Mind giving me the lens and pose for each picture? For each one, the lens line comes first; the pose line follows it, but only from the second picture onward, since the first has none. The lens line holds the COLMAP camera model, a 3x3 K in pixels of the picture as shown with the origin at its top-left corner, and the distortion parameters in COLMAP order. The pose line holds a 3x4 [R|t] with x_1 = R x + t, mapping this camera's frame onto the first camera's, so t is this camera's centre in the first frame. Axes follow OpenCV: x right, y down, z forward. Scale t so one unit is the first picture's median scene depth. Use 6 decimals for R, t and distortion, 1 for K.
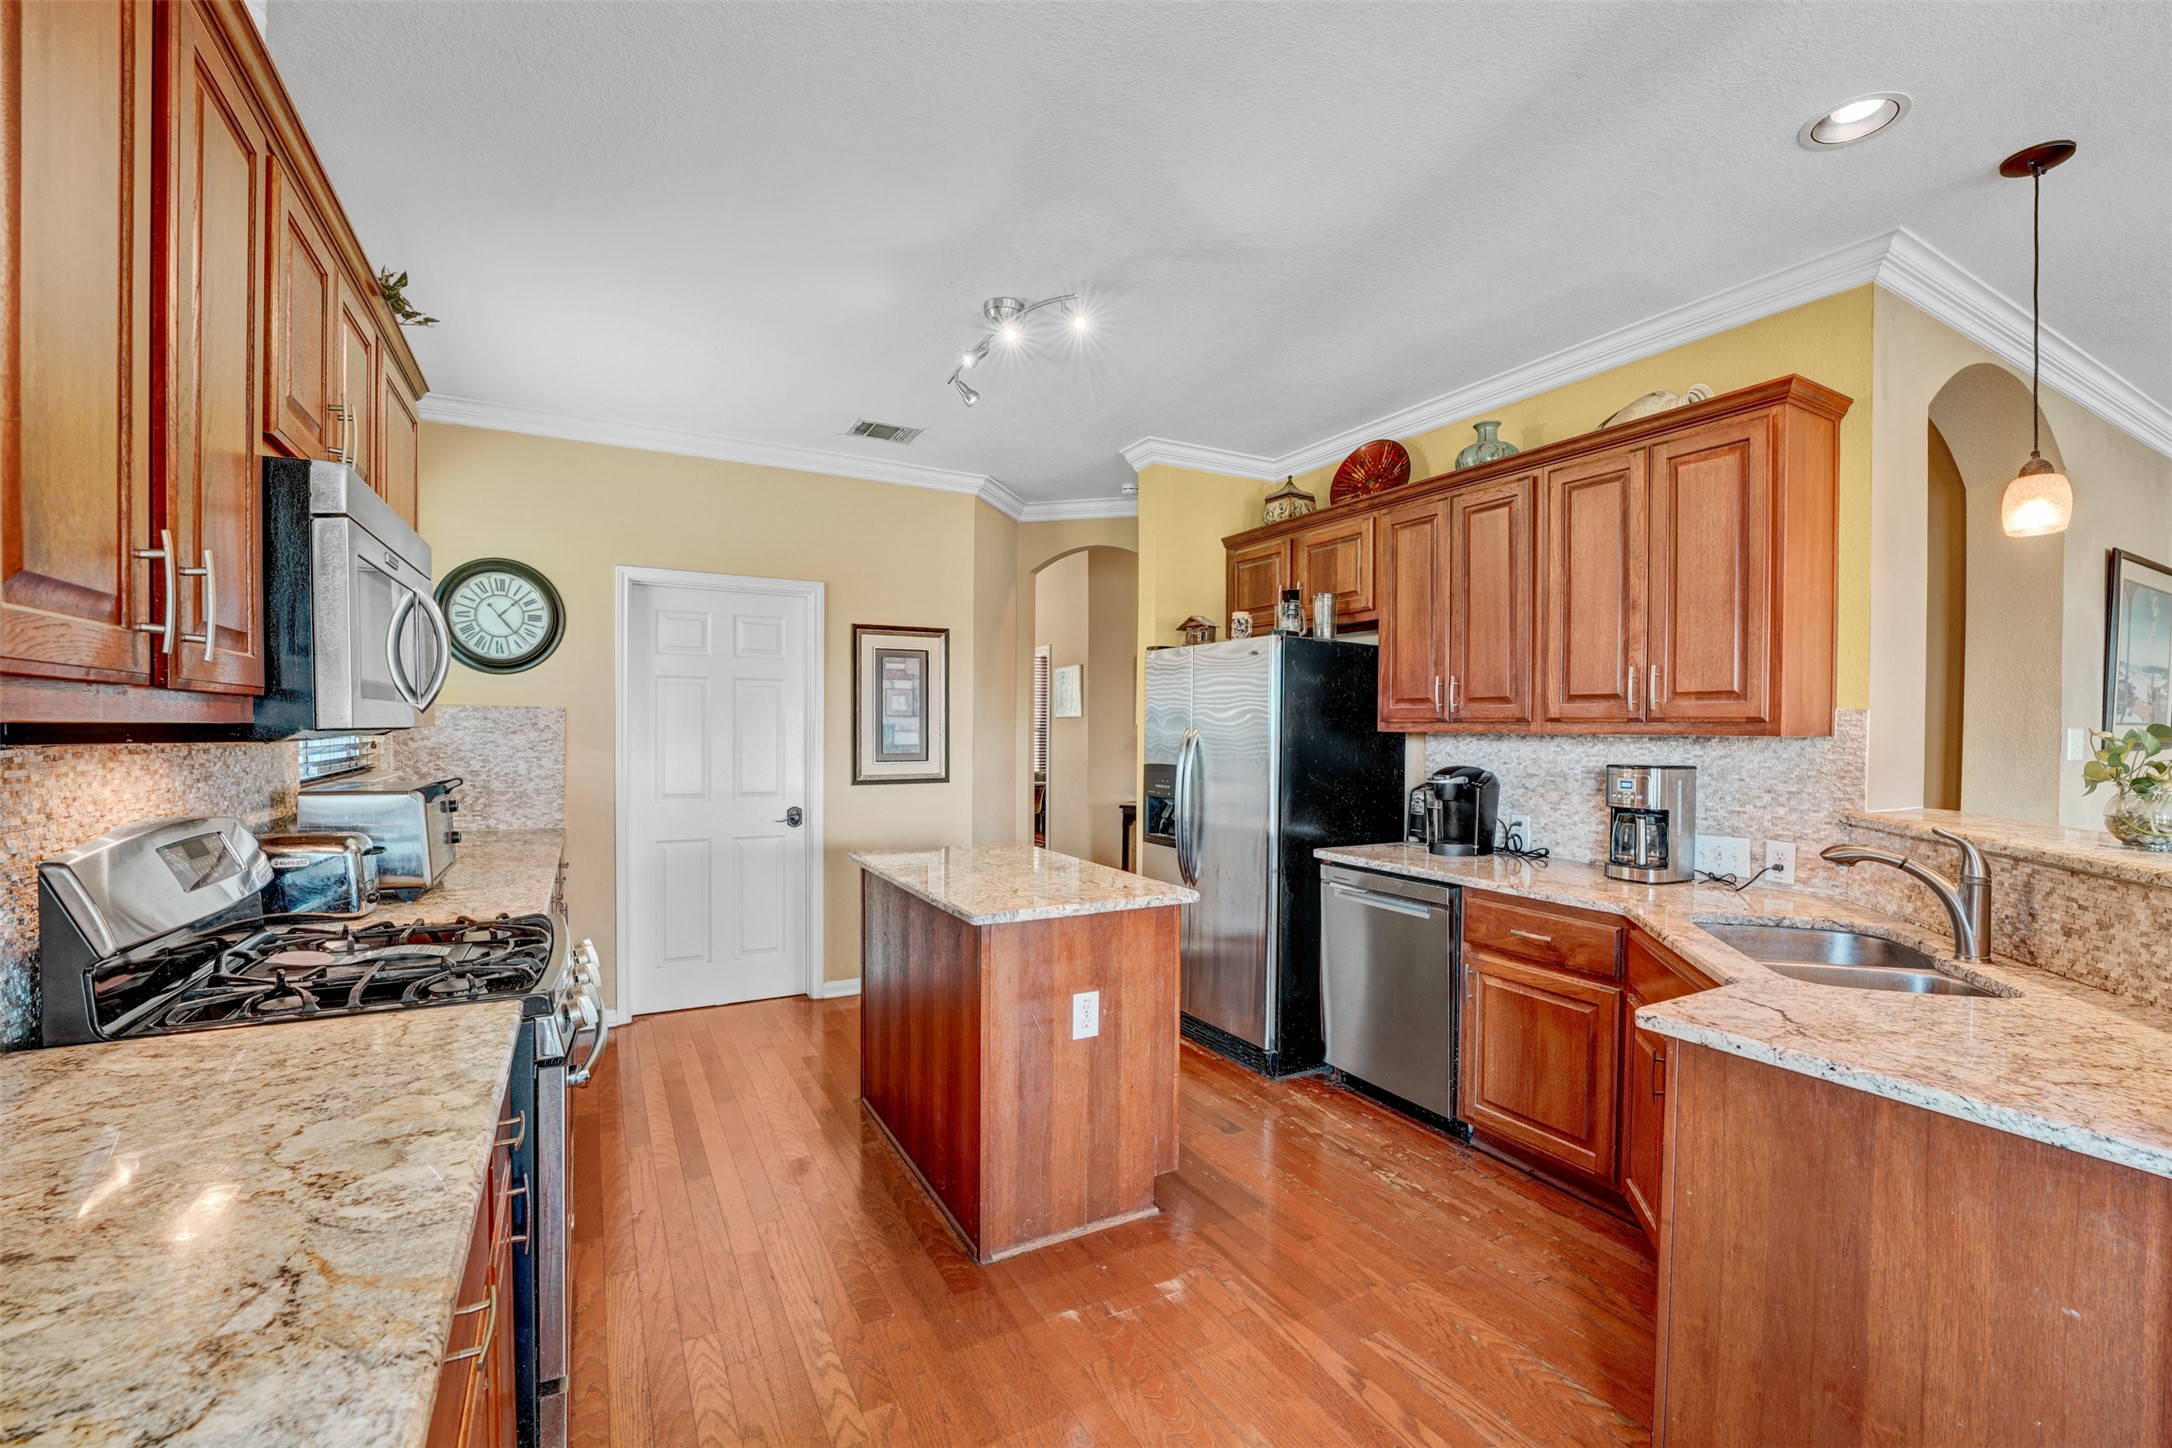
lens RADIAL K [[884.5, 0, 1073.2], [0, 884.5, 729.7], [0, 0, 1]] dist [-0.030498, 0.003190]
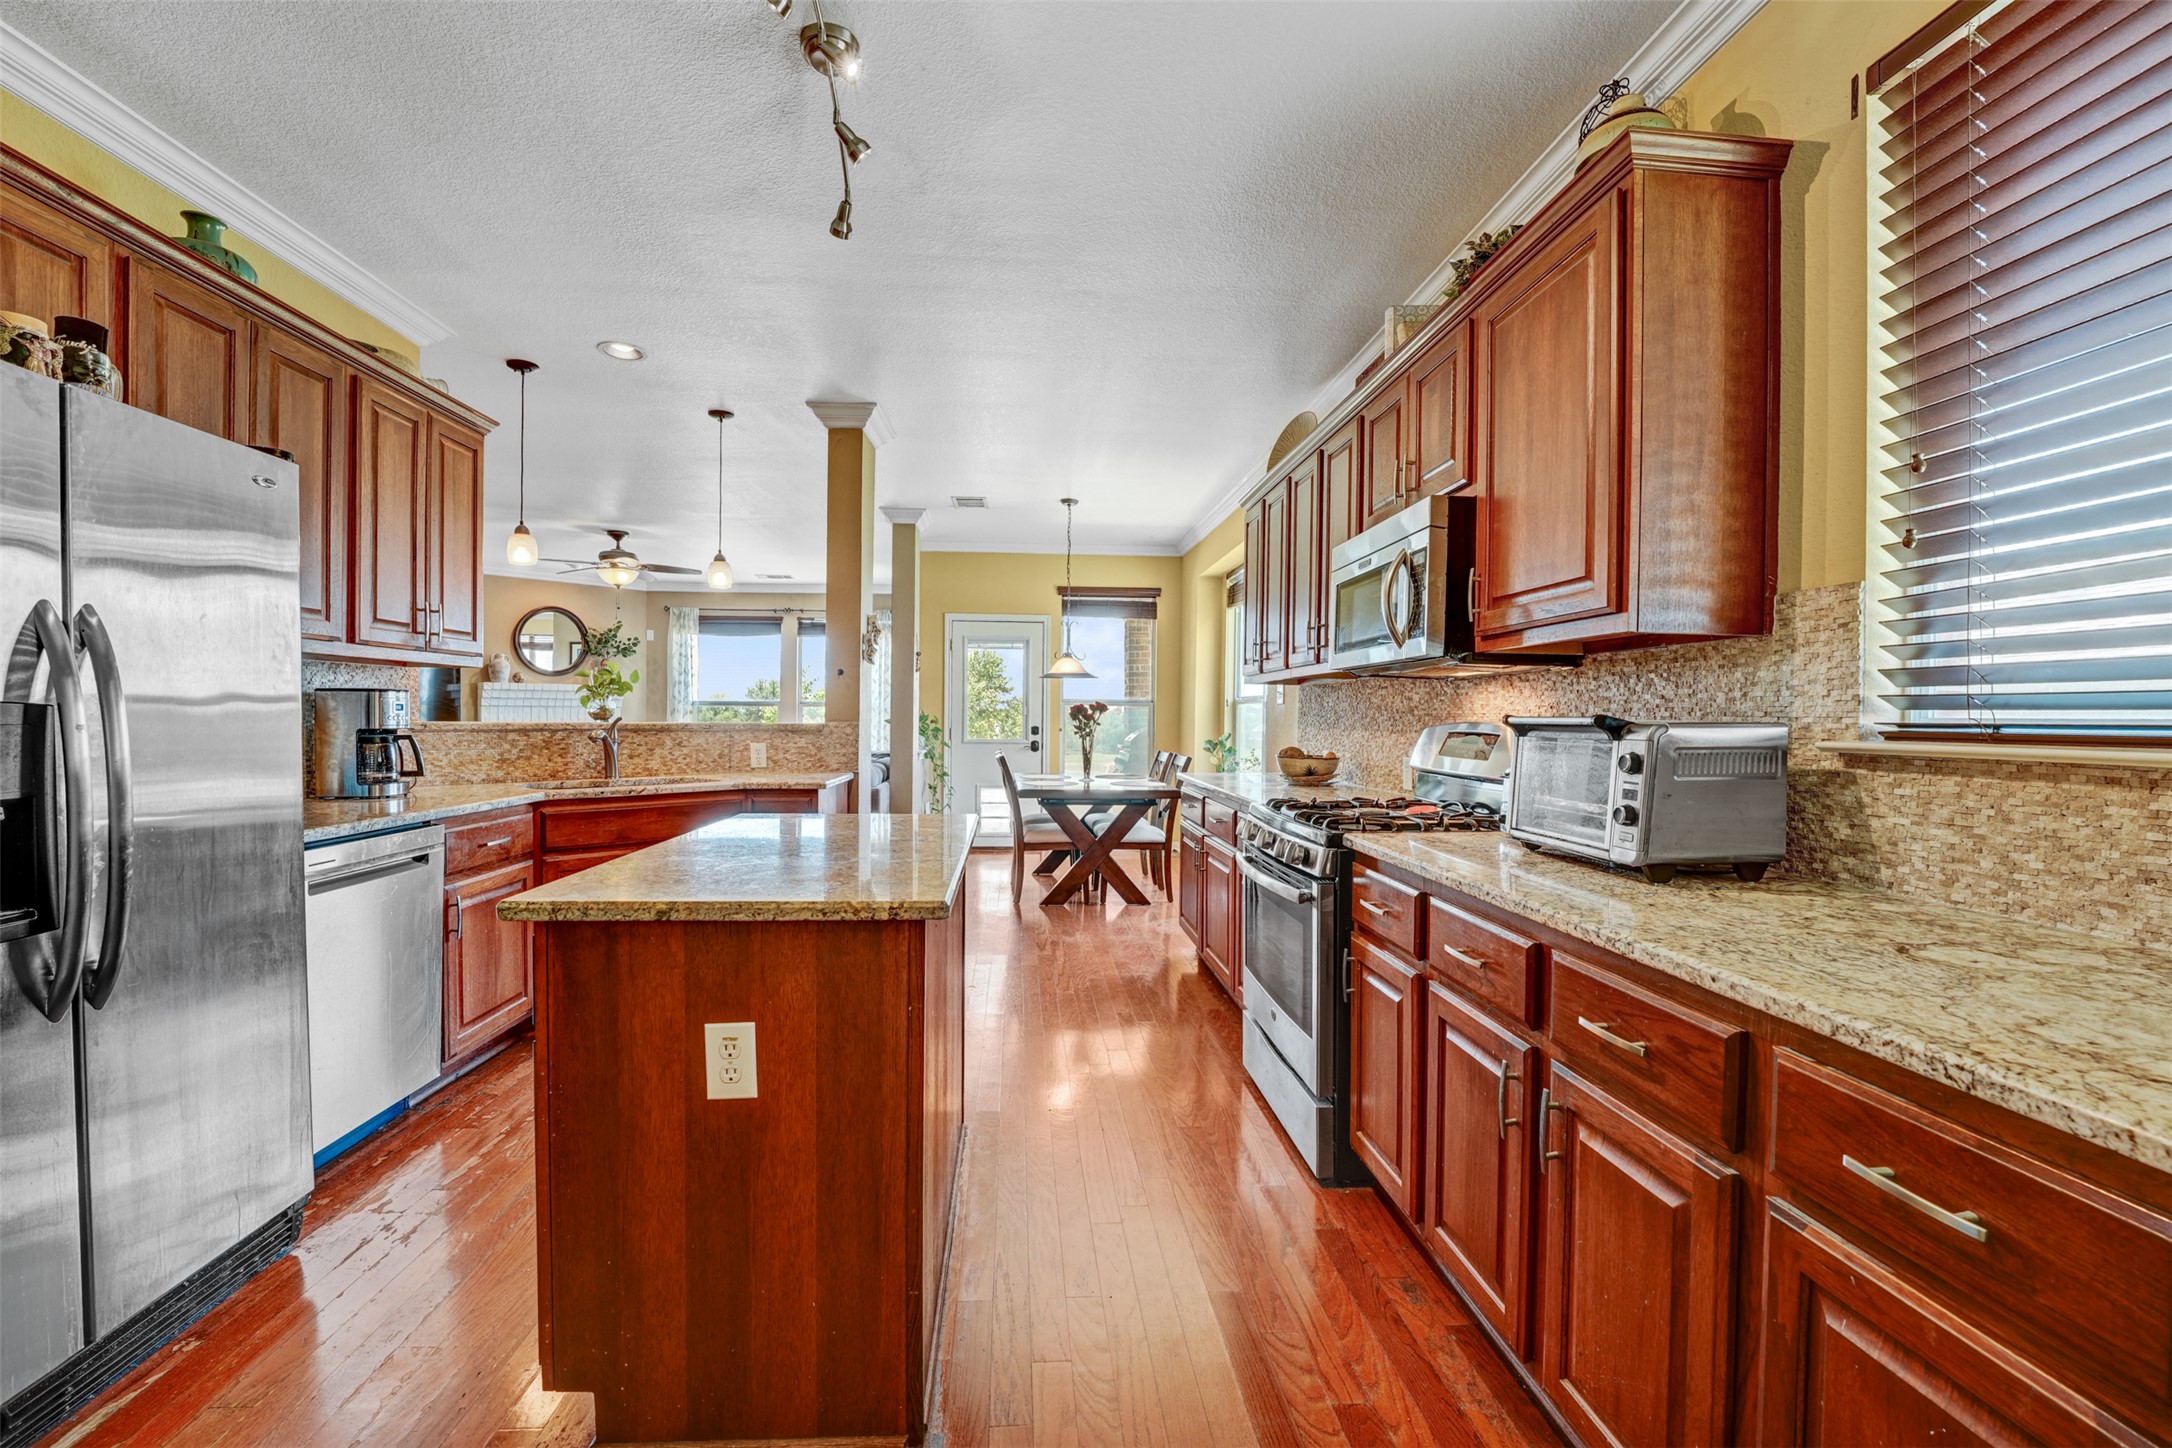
lens RADIAL K [[884.5, 0, 1073.2], [0, 884.5, 729.7], [0, 0, 1]] dist [-0.030498, 0.003190]
pose [[-0.913012, -0.021337, 0.407374, -0.785539], [-0.015132, 0.999715, 0.018448, 0.081757], [-0.407652, 0.010679, -0.913075, 2.274679]]
